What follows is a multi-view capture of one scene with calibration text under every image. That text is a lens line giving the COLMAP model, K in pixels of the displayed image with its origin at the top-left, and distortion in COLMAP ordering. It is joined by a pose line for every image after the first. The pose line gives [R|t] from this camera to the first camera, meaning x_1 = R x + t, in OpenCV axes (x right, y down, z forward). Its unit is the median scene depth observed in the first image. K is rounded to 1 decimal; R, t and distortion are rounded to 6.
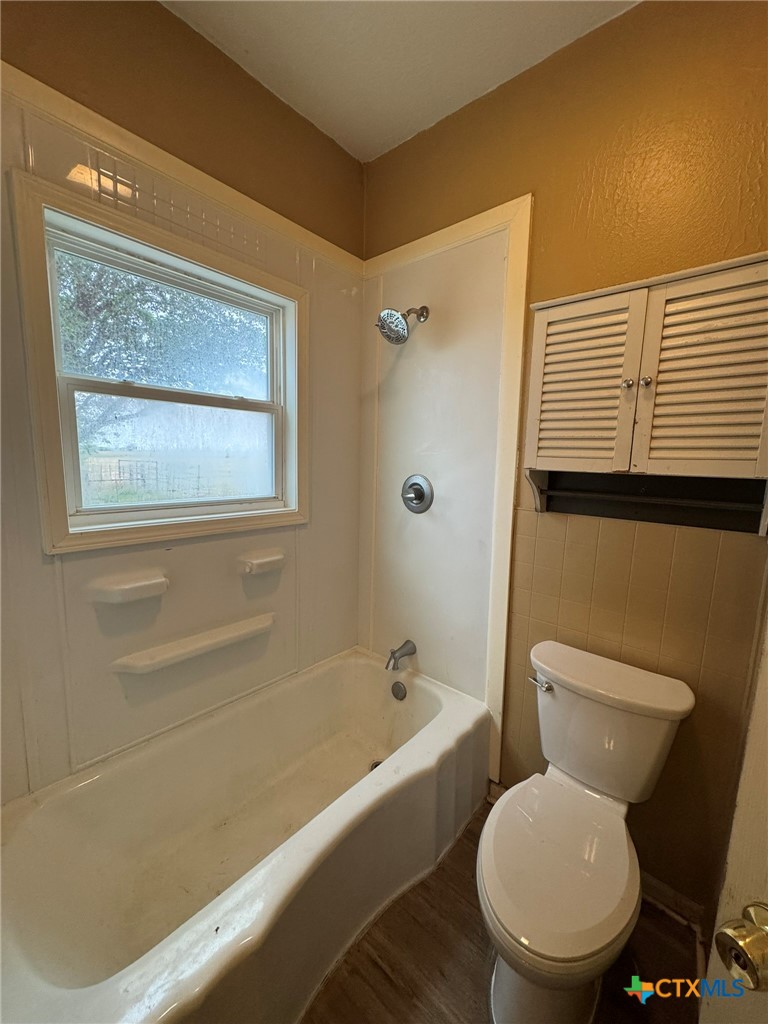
lens RADIAL K [[405.6, 0, 385.8], [0, 405.6, 510.5], [0, 0, 1]] dist [0.000223, 0.000093]
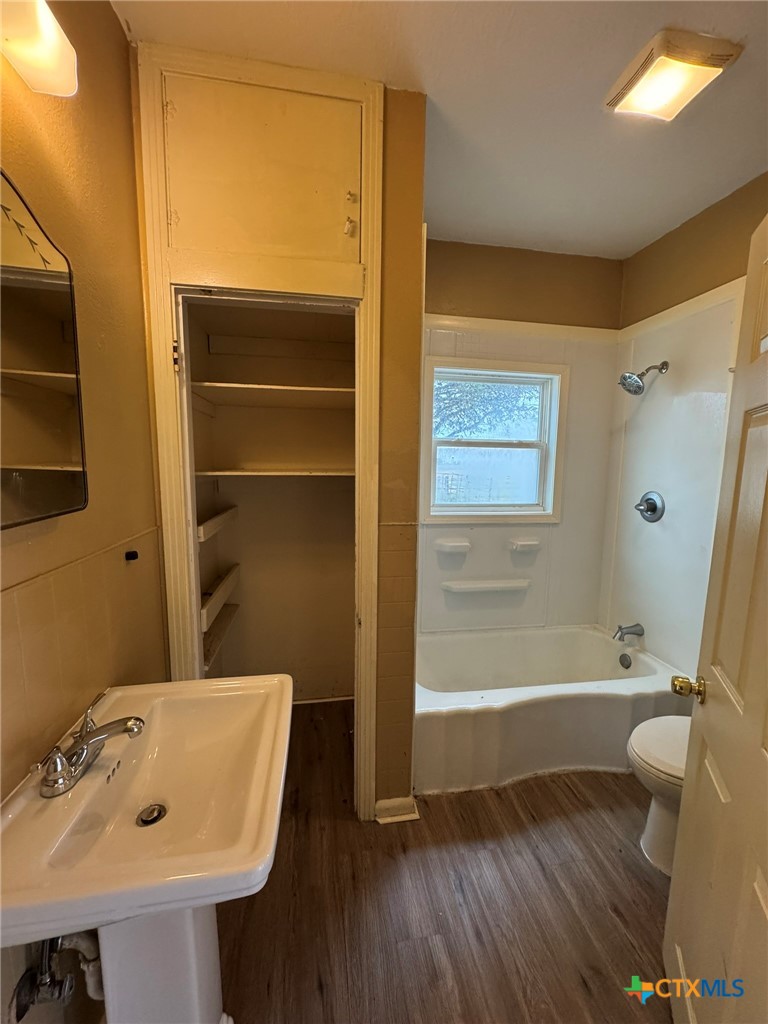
lens RADIAL K [[405.6, 0, 385.8], [0, 405.6, 510.5], [0, 0, 1]] dist [0.000223, 0.000093]
pose [[0.775217, 0.058595, -0.628972, 0.238524], [-0.076447, 0.997073, -0.001335, 0.036040], [0.627052, 0.049118, 0.777427, -0.517157]]
